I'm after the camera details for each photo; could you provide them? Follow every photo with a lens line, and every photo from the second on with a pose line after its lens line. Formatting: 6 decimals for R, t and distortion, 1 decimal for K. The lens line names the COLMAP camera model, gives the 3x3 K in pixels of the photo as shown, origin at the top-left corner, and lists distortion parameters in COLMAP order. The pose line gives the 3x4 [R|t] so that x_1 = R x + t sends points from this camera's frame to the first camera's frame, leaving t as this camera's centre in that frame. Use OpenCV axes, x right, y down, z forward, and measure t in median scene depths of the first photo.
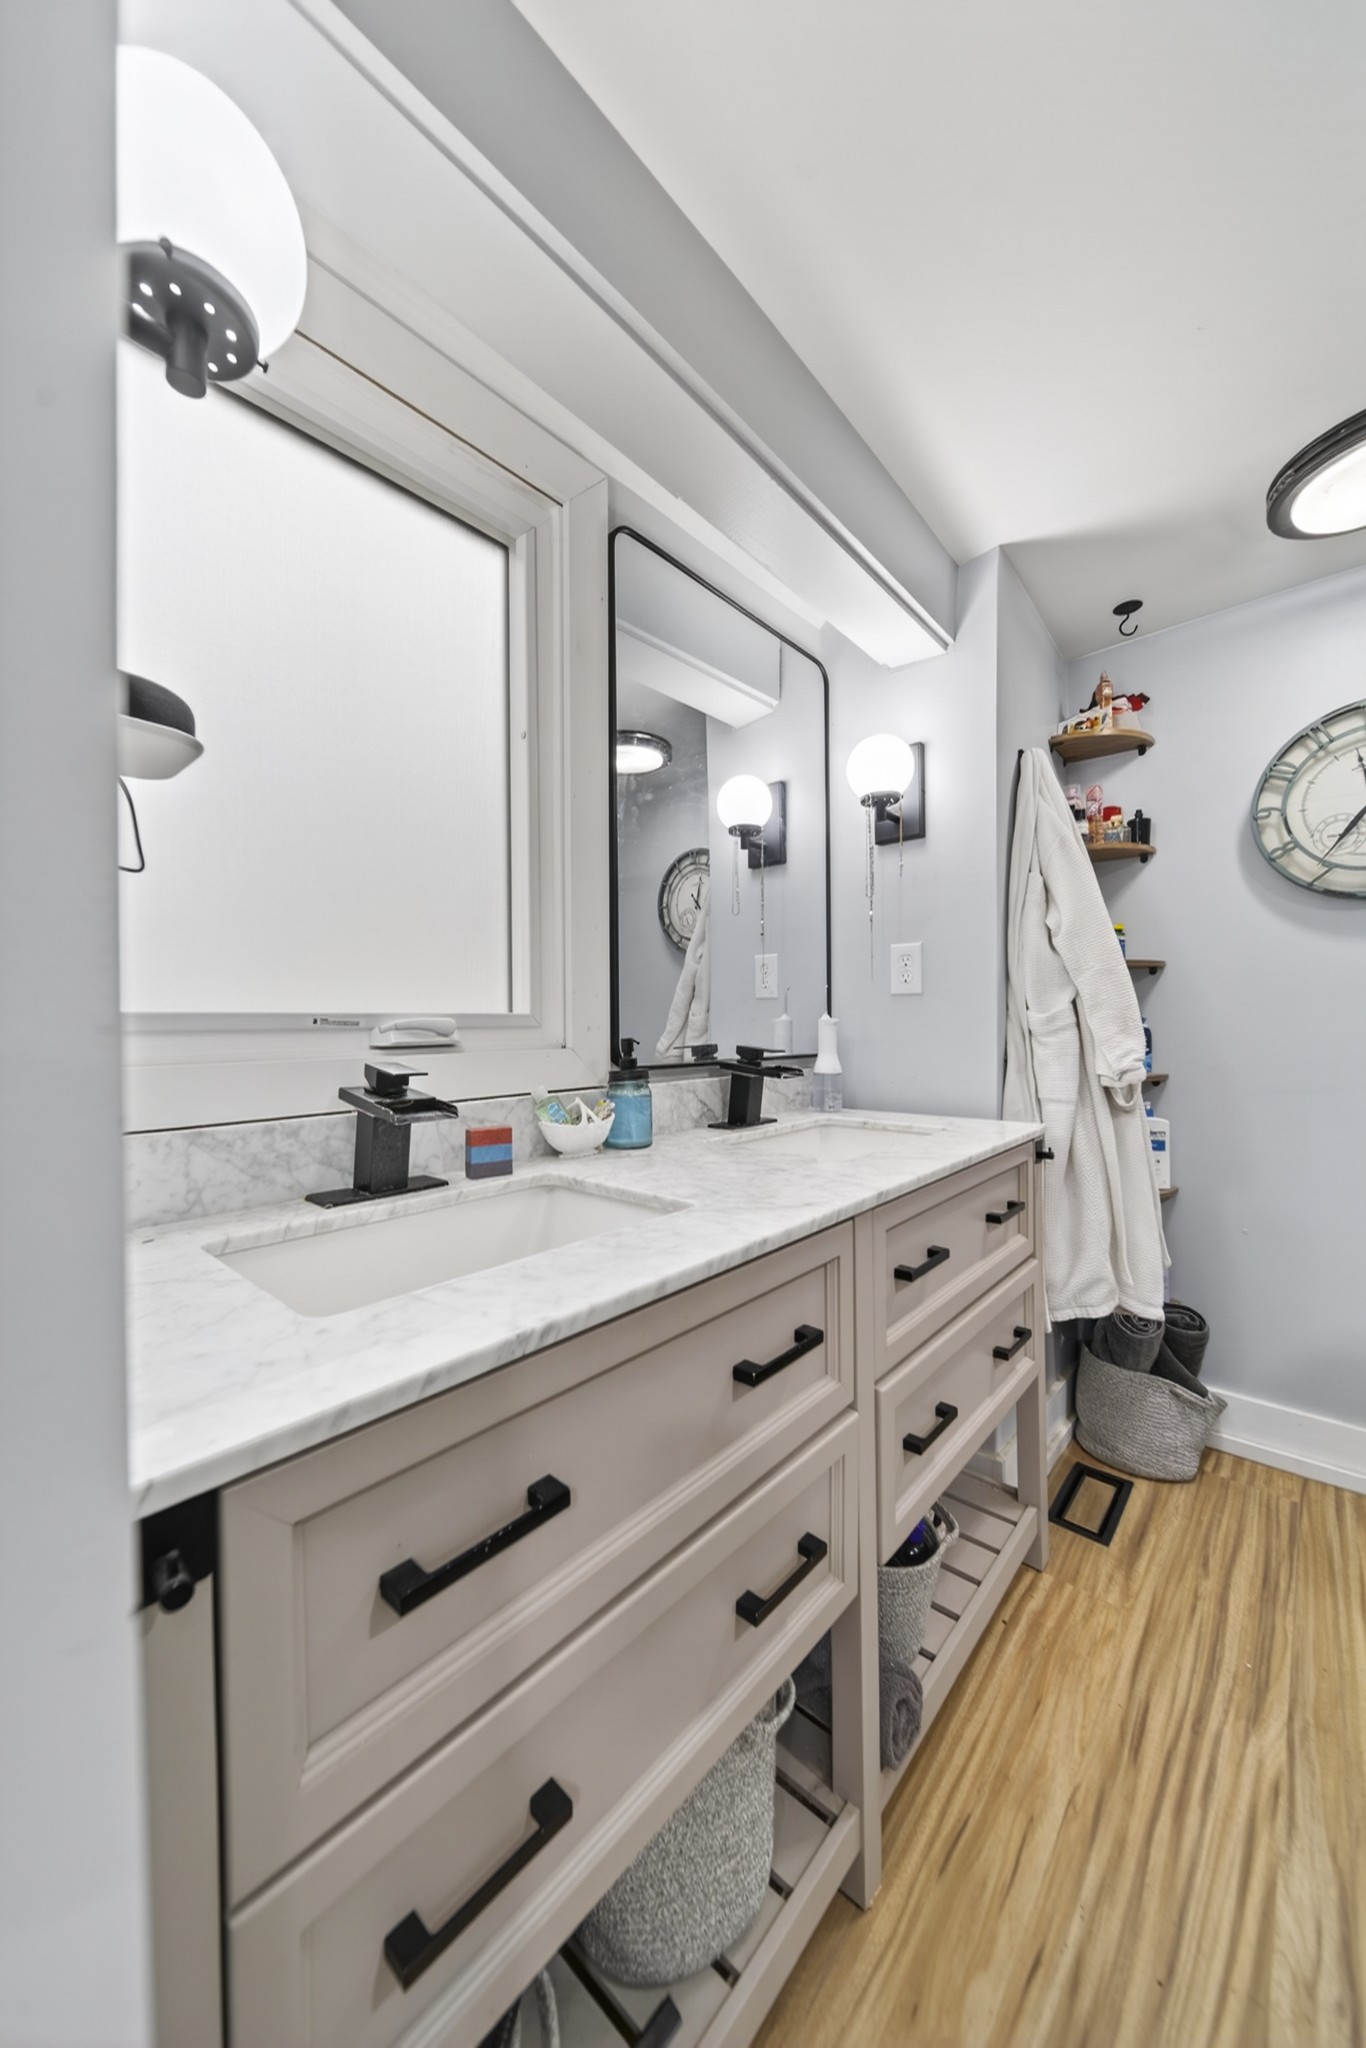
lens RADIAL K [[714.2, 0, 663.0], [0, 714.2, 1018.5], [0, 0, 1]] dist [0.001453, 0.000000]
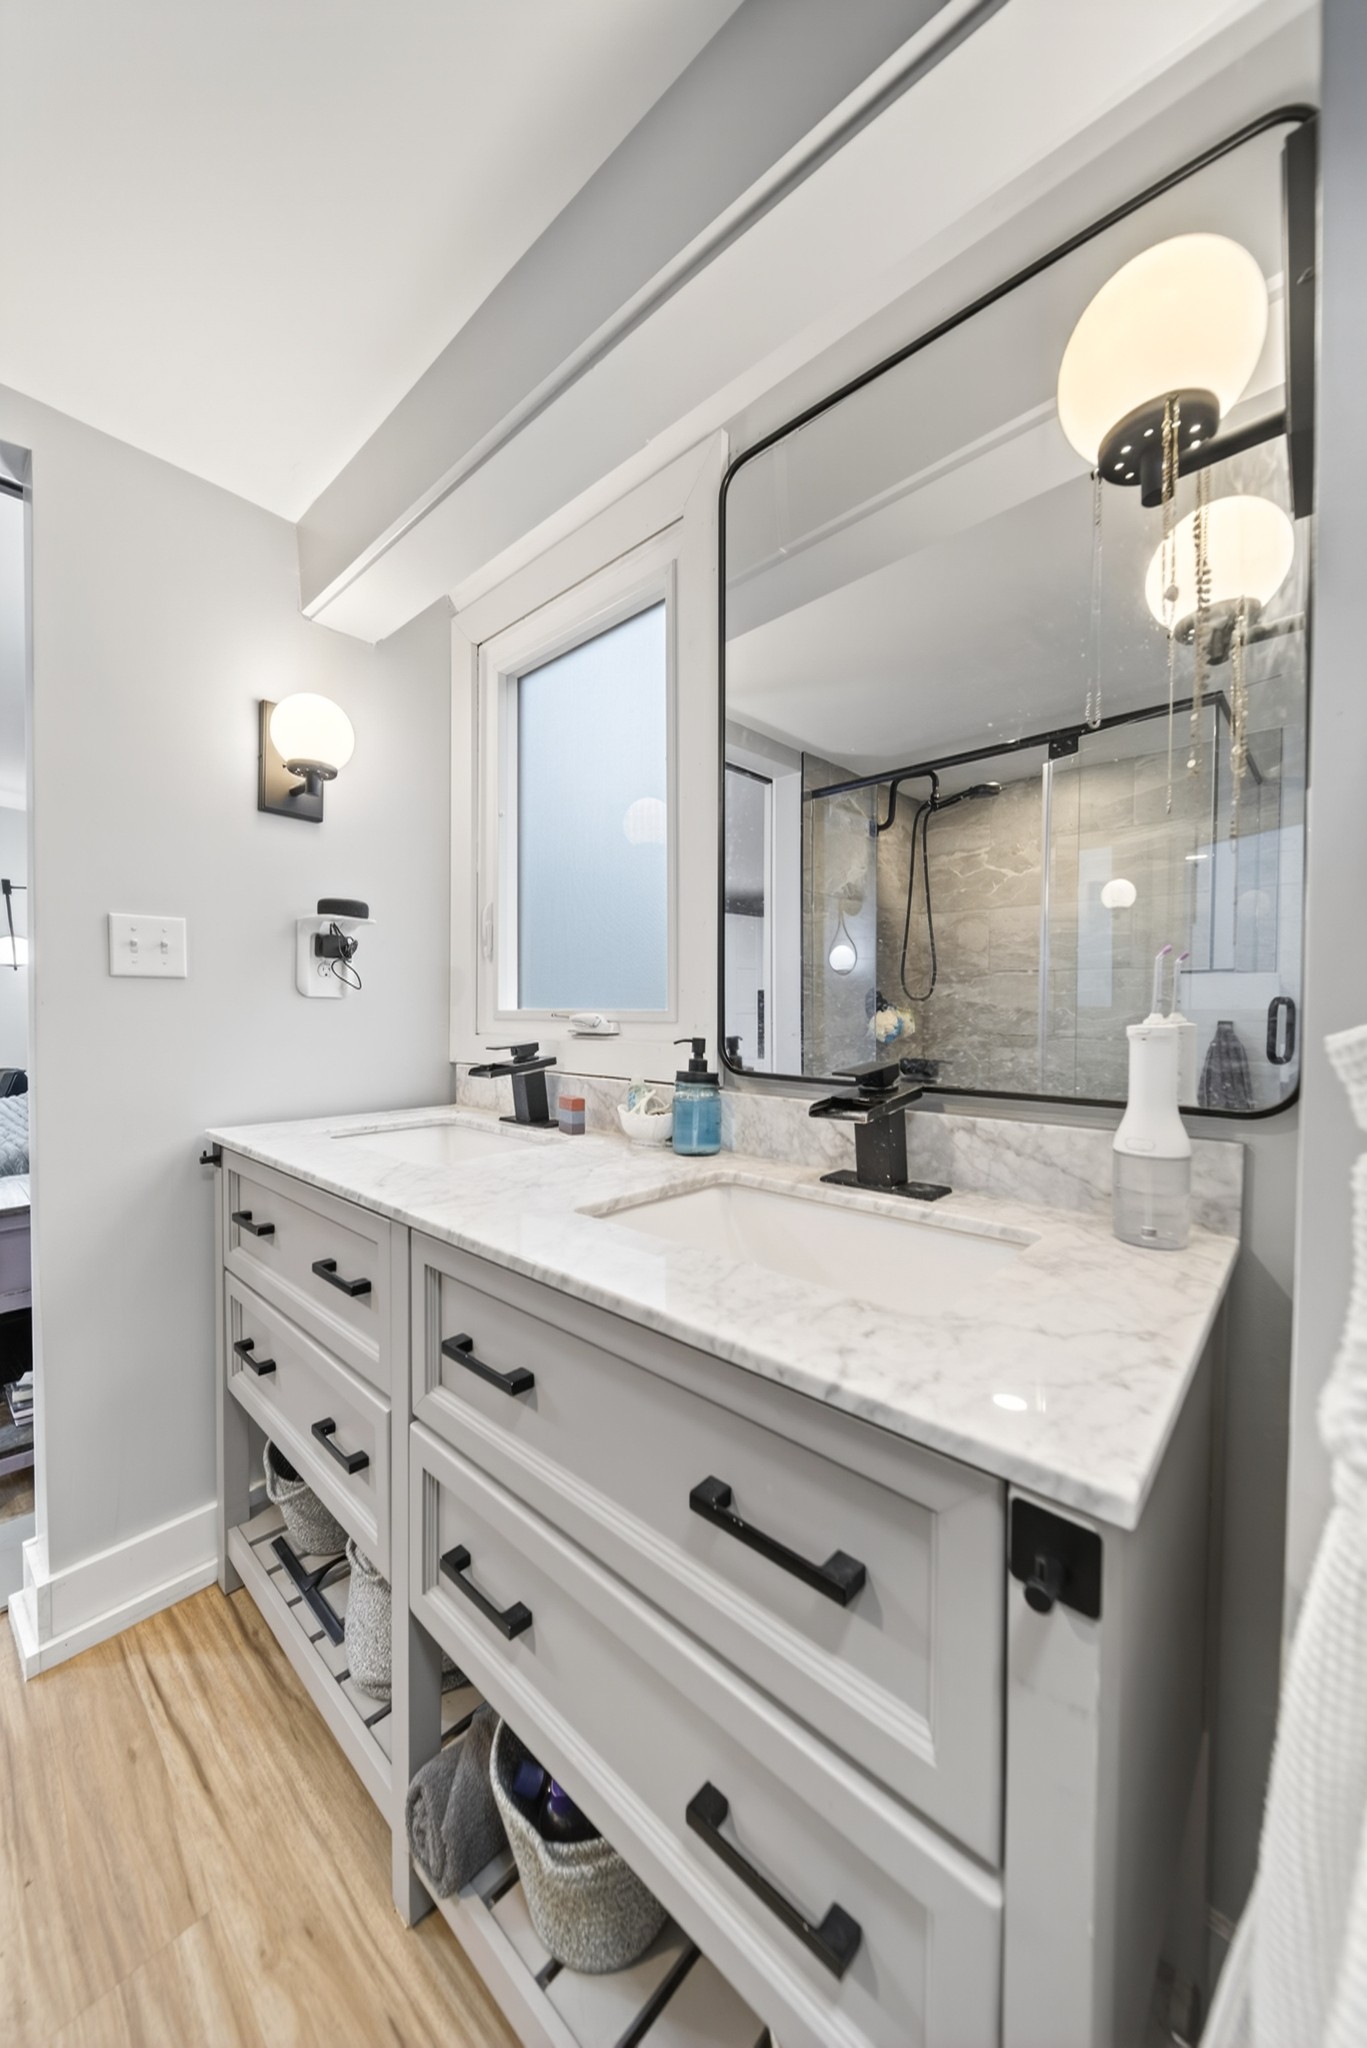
lens RADIAL K [[714.2, 0, 664.8], [0, 714.2, 1030.5], [0, 0, 1]] dist [0.001453, 0.000000]
pose [[0.010246, 0.022531, -0.999694, 1.175163], [-0.006250, 0.999728, 0.022467, -0.004541], [0.999928, 0.006018, 0.010384, 1.265337]]
